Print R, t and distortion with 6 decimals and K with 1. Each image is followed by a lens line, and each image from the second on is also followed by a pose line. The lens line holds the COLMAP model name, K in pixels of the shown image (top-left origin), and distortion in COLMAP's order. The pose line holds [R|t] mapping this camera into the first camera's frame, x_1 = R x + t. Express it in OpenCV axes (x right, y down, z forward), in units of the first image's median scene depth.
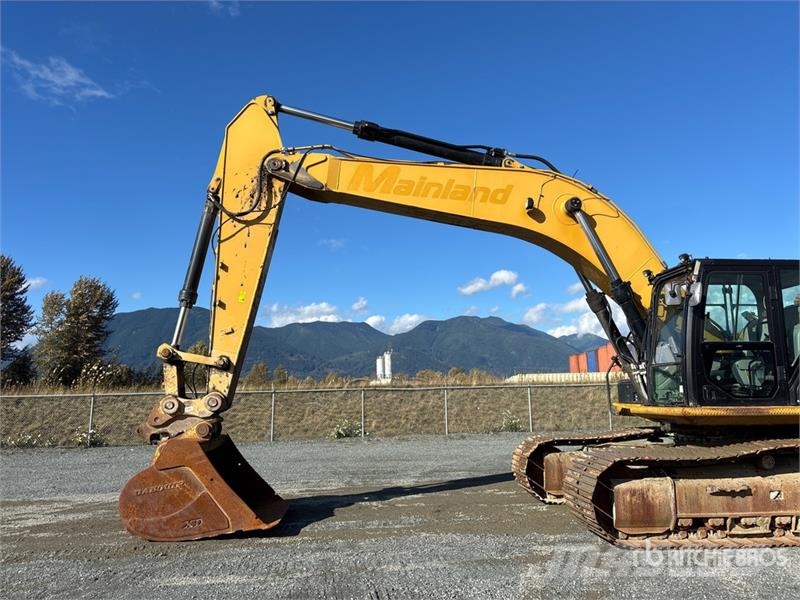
lens RADIAL K [[594.3, 0, 399.5], [0, 594.3, 304.2], [0, 0, 1]] dist [0.040449, -0.049337]
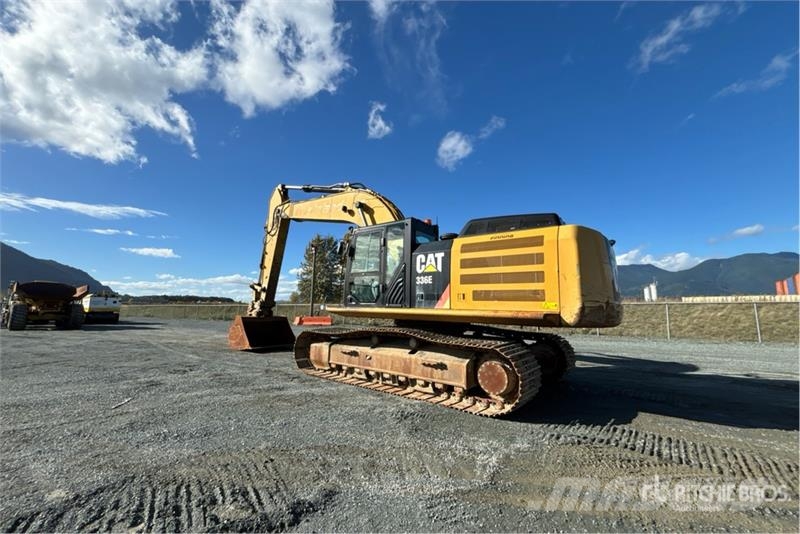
lens RADIAL K [[319.6, 0, 397.7], [0, 319.6, 268.0], [0, 0, 1]] dist [-0.001271, -0.000313]
pose [[0.755215, -0.060078, -0.652718, 1.065469], [0.074676, 0.997193, -0.005383, 0.053326], [0.651209, -0.044677, 0.757582, 0.285411]]
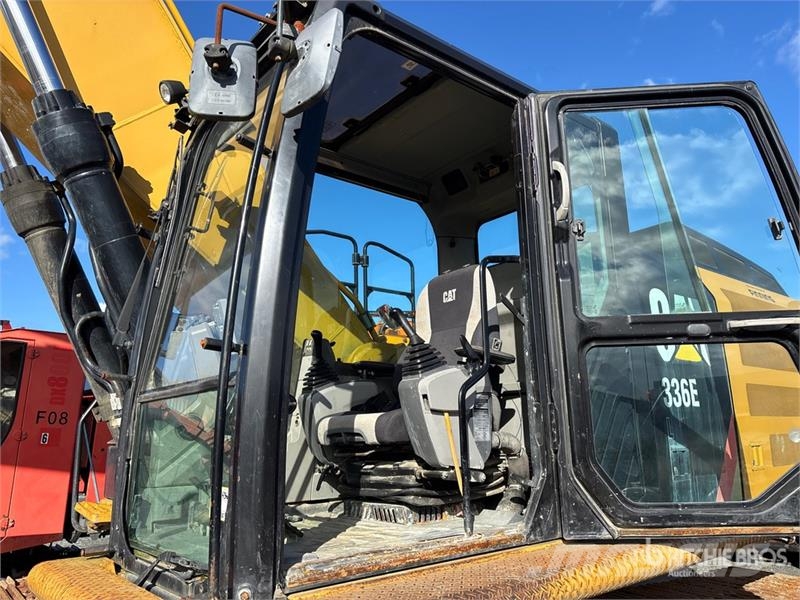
lens RADIAL K [[594.3, 0, 399.5], [0, 594.3, 304.2], [0, 0, 1]] dist [0.040449, -0.049337]
pose [[0.809573, 0.119002, 0.574830, 0.334866], [-0.072317, 0.991995, -0.103516, 0.076588], [-0.582547, 0.042234, 0.811699, 0.666860]]
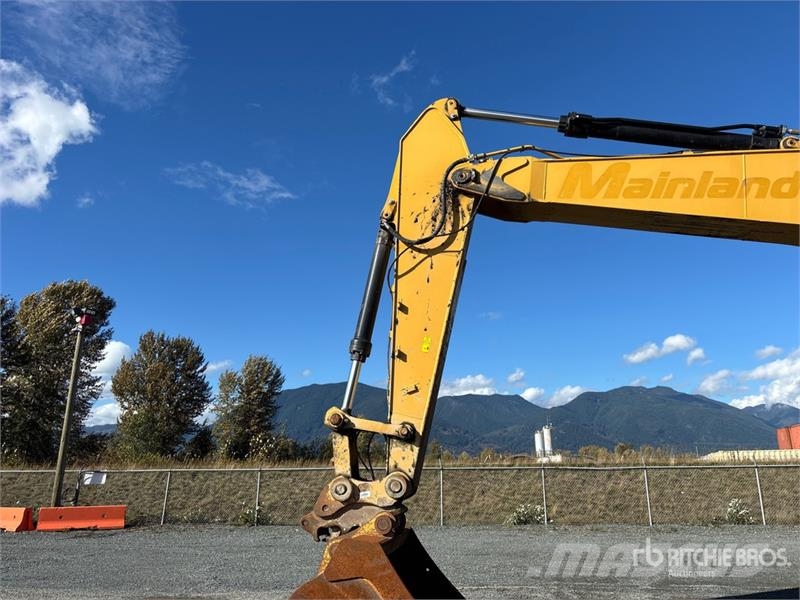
lens RADIAL K [[595.4, 0, 400.5], [0, 595.4, 307.6], [0, 0, 1]] dist [0.080221, -0.112759]
pose [[0.968513, -0.053040, -0.243249, -0.103833], [0.024802, 0.992738, -0.117714, 0.028842], [0.247726, 0.107975, 0.962795, 0.236823]]
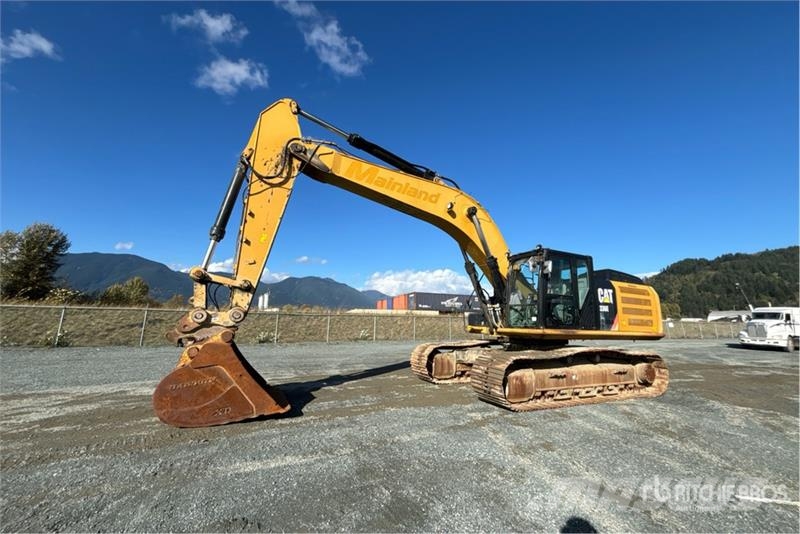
lens RADIAL K [[319.6, 0, 397.7], [0, 319.6, 268.0], [0, 0, 1]] dist [-0.001271, -0.000313]
pose [[0.928914, 0.097721, 0.357170, -0.228097], [-0.093293, 0.995197, -0.029650, 0.046997], [-0.358352, -0.005779, 0.933569, 0.211270]]
